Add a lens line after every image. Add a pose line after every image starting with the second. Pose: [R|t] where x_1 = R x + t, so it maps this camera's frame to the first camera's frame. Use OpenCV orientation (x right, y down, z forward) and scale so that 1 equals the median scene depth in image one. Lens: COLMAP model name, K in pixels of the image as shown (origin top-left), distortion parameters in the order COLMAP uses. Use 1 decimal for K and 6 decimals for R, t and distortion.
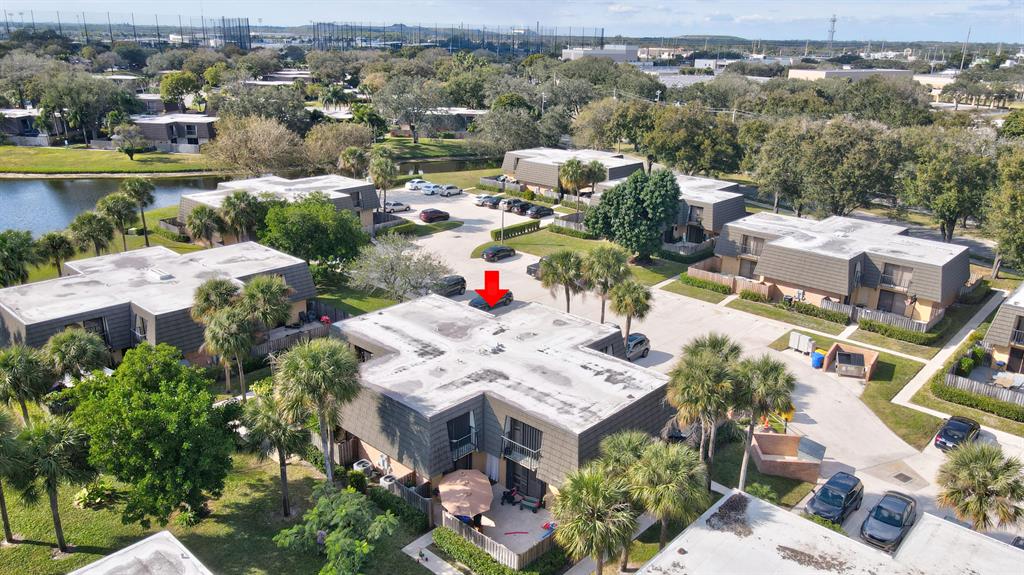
lens RADIAL K [[755.4, 0, 514.3], [0, 755.4, 285.0], [0, 0, 1]] dist [0.007338, 0.018785]
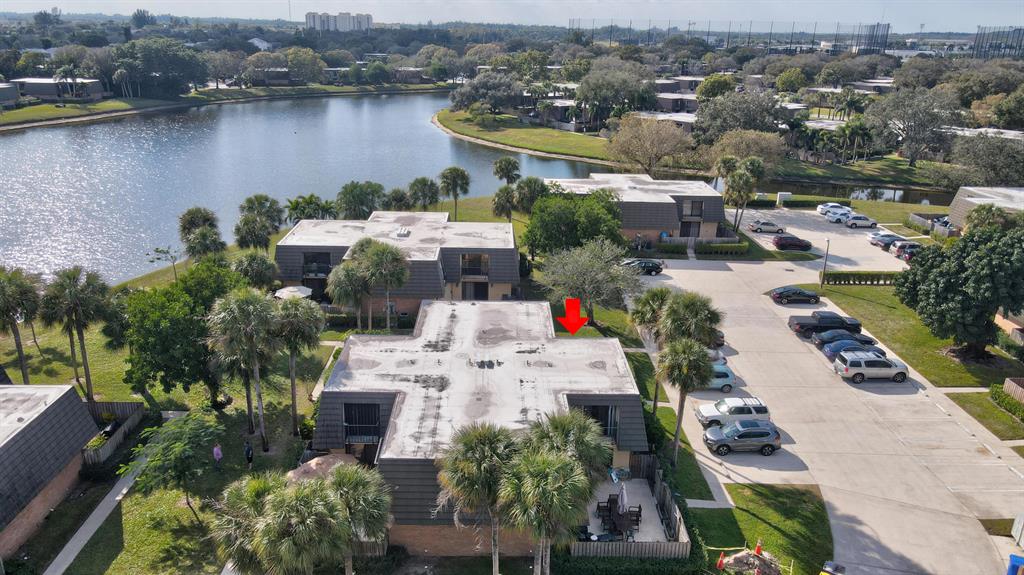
lens RADIAL K [[755.4, 0, 515.2], [0, 755.4, 292.8], [0, 0, 1]] dist [0.007338, 0.018785]
pose [[0.689333, 0.234814, -0.685334, 0.370705], [-0.234825, 0.967360, 0.095248, -0.058020], [0.685330, 0.095277, 0.721973, 0.206133]]
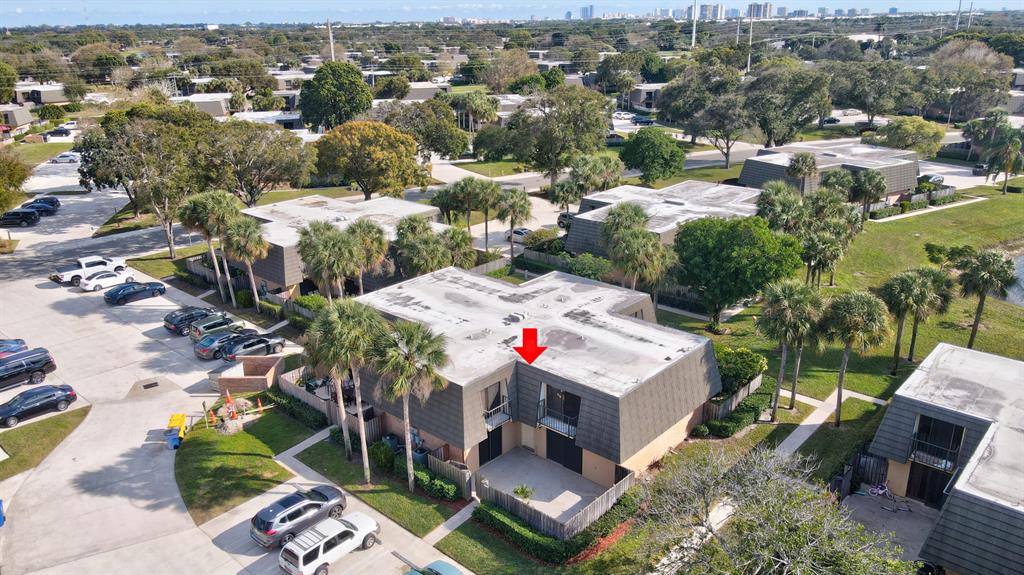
lens RADIAL K [[755.4, 0, 508.5], [0, 755.4, 284.3], [0, 0, 1]] dist [0.007338, 0.018785]
pose [[-0.999994, -0.003318, -0.000545, -0.011554], [-0.002955, 0.789922, 0.613200, -0.324788], [-0.001604, 0.613198, -0.789928, 1.042998]]
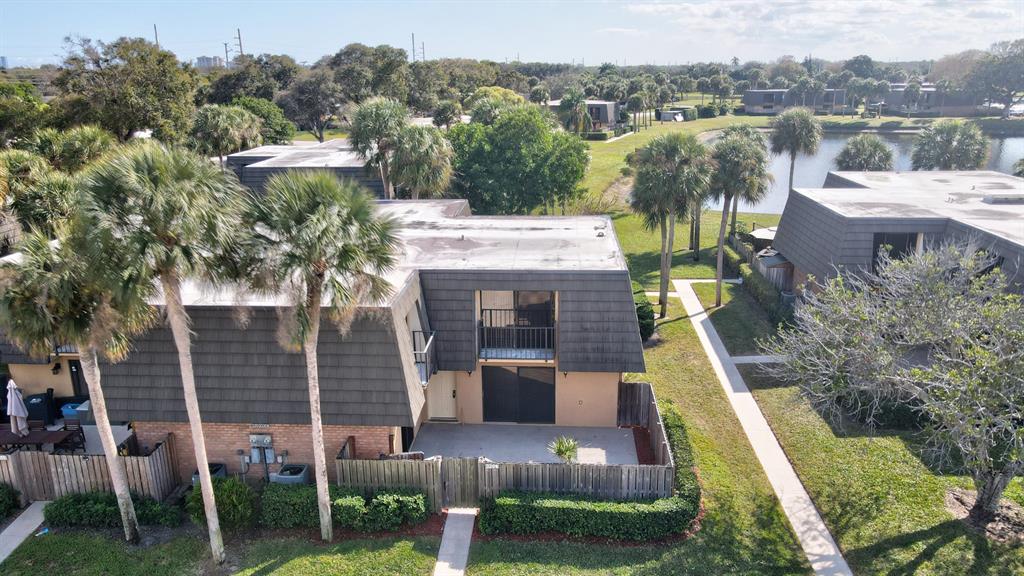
lens RADIAL K [[755.4, 0, 508.5], [0, 755.4, 291.8], [0, 0, 1]] dist [0.007338, 0.018785]
pose [[-0.784067, 0.163406, -0.598780, 0.136590], [-0.202166, 0.844877, 0.495289, -0.122222], [0.586829, 0.509393, -0.629405, 0.888274]]
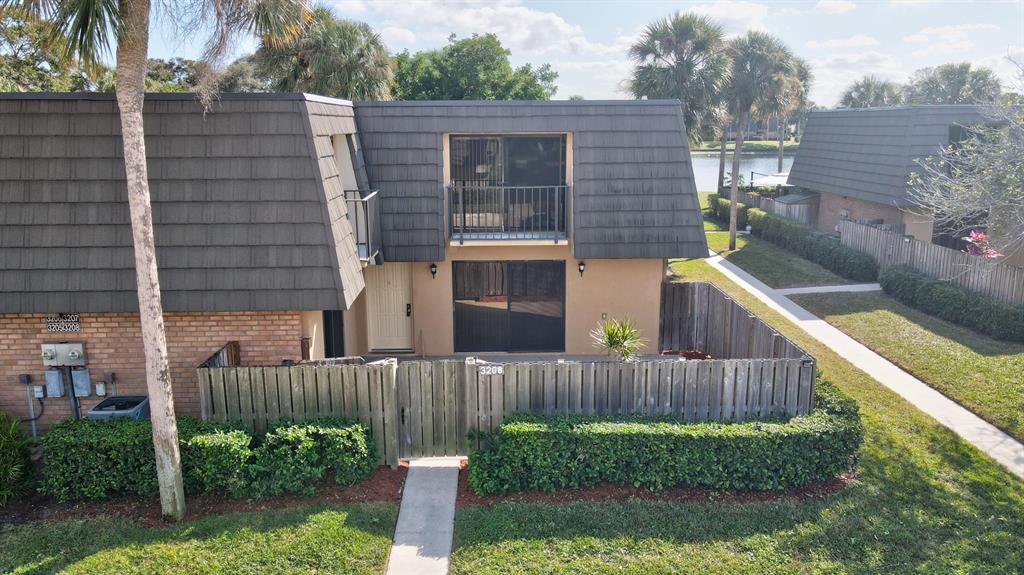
lens RADIAL K [[755.4, 0, 513.1], [0, 755.4, 283.2], [0, 0, 1]] dist [0.007338, 0.018785]
pose [[-0.720202, 0.126903, -0.682059, 0.089387], [-0.231290, 0.882964, 0.408508, -0.019788], [0.654075, 0.451962, -0.606561, 0.835878]]
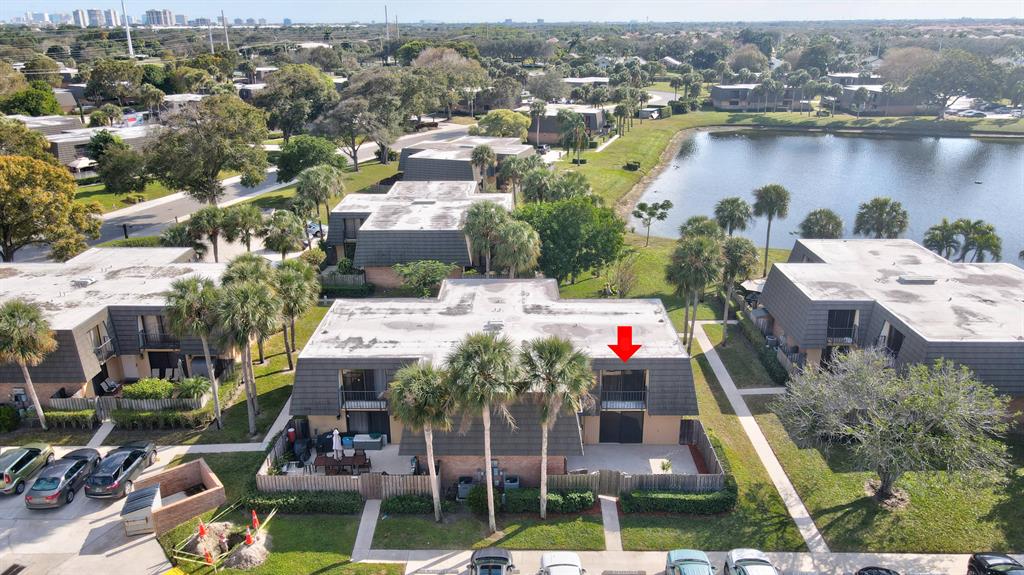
lens RADIAL K [[755.4, 0, 512.5], [0, 755.4, 289.0], [0, 0, 1]] dist [0.007338, 0.018785]
pose [[-0.746428, 0.204745, -0.633186, 0.324266], [-0.222685, 0.819789, 0.527596, -0.272566], [0.627102, 0.534813, -0.566320, 0.914357]]
